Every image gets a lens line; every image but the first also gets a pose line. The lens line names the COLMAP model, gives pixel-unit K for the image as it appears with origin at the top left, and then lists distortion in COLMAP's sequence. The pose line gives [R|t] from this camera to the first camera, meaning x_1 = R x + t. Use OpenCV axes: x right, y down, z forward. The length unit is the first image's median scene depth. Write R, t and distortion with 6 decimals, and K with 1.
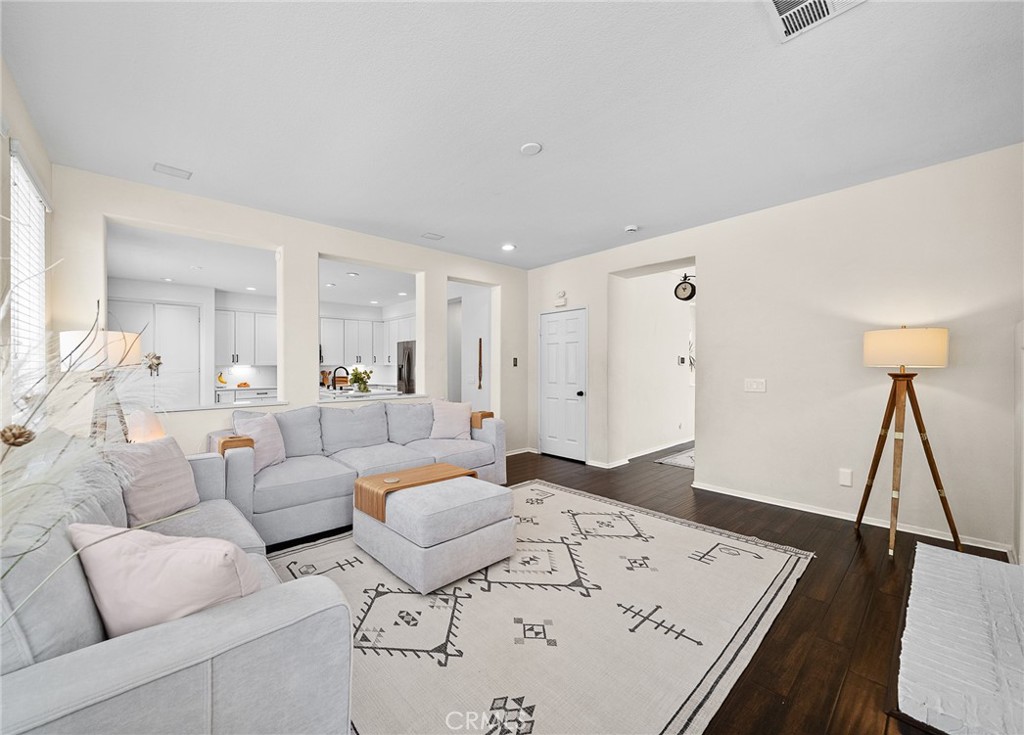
lens RADIAL K [[387.5, 0, 473.9], [0, 387.5, 382.9], [0, 0, 1]] dist [-0.017515, 0.000096]
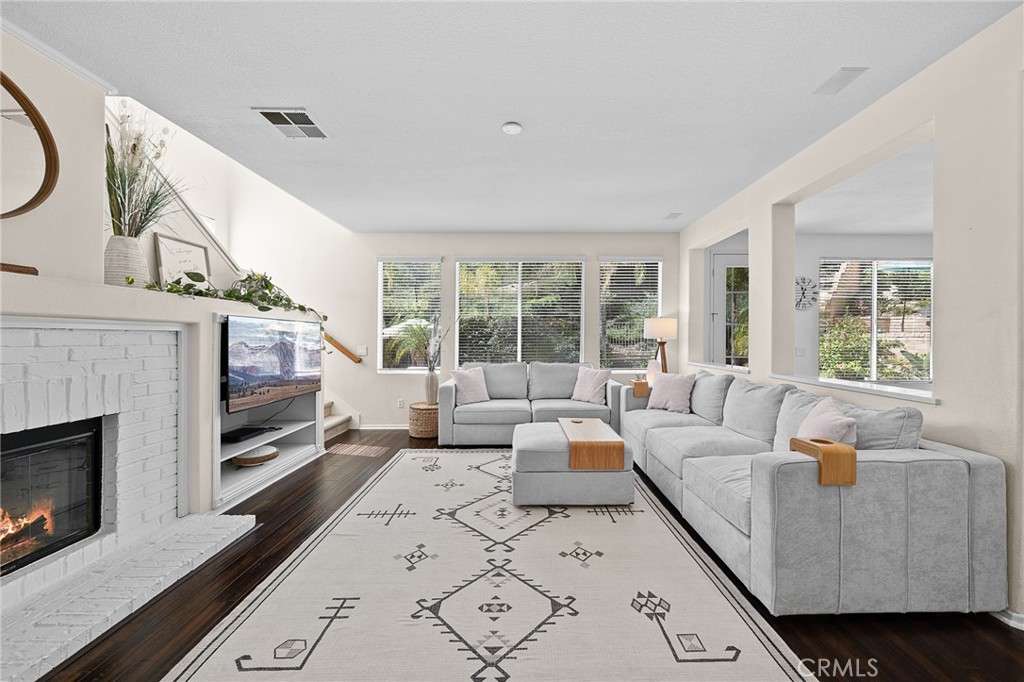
lens RADIAL K [[363.9, 0, 520.5], [0, 363.9, 339.0], [0, 0, 1]] dist [-0.000565, -0.000028]
pose [[-0.639294, 0.005583, -0.768942, 0.448894], [-0.029755, 0.999045, 0.031992, -0.033529], [0.768386, 0.043332, -0.638518, 0.833309]]
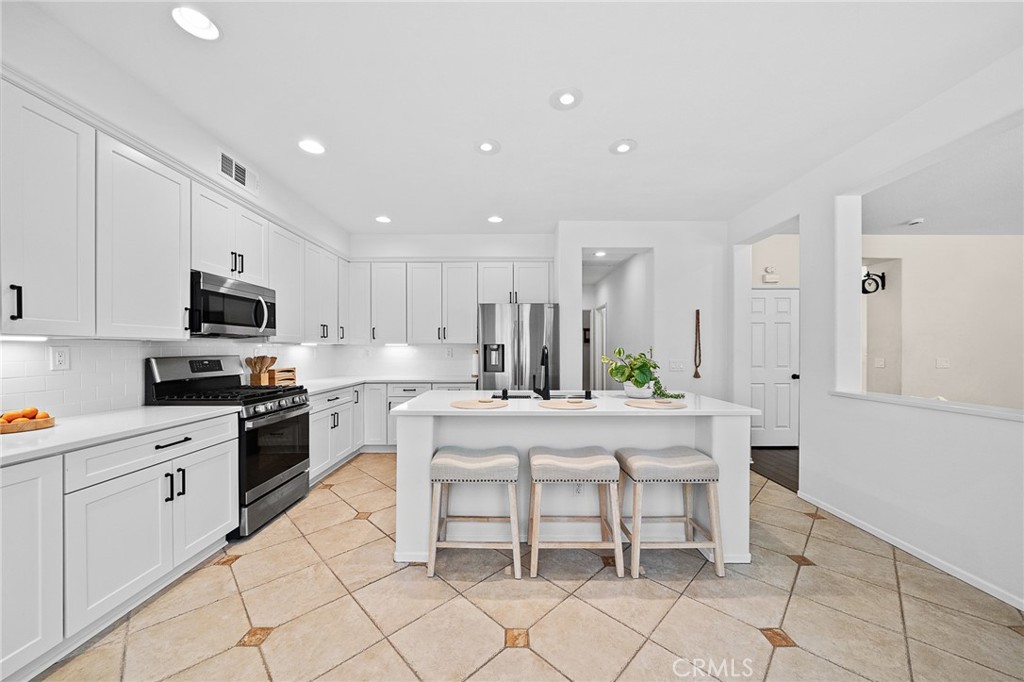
lens RADIAL K [[358.0, 0, 513.4], [0, 358.0, 348.3], [0, 0, 1]] dist [-0.004492, 0.000006]
pose [[0.638754, 0.004041, 0.769400, -0.866935], [0.030364, 0.999075, -0.030456, -0.036256], [-0.768812, 0.042816, 0.638040, 0.980449]]
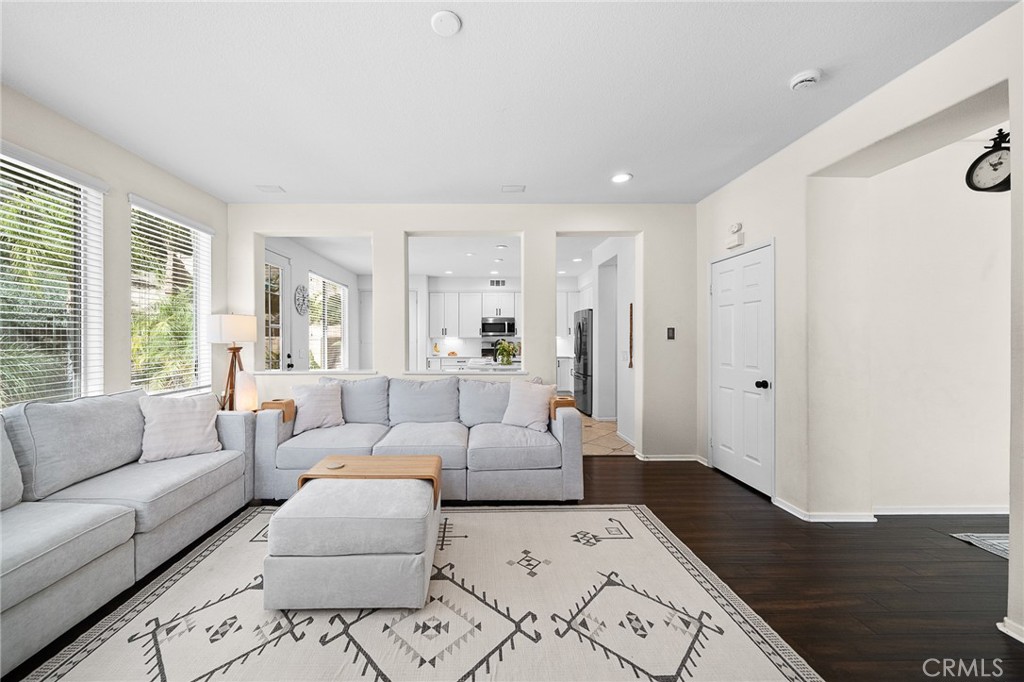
lens RADIAL K [[377.1, 0, 484.4], [0, 377.1, 338.1], [0, 0, 1]] dist [-0.005571, 0.000130]
pose [[0.776032, -0.001371, -0.630692, 0.313247], [-0.025959, 0.999081, -0.034113, -0.012163], [0.630159, 0.042845, 0.775283, 0.261929]]
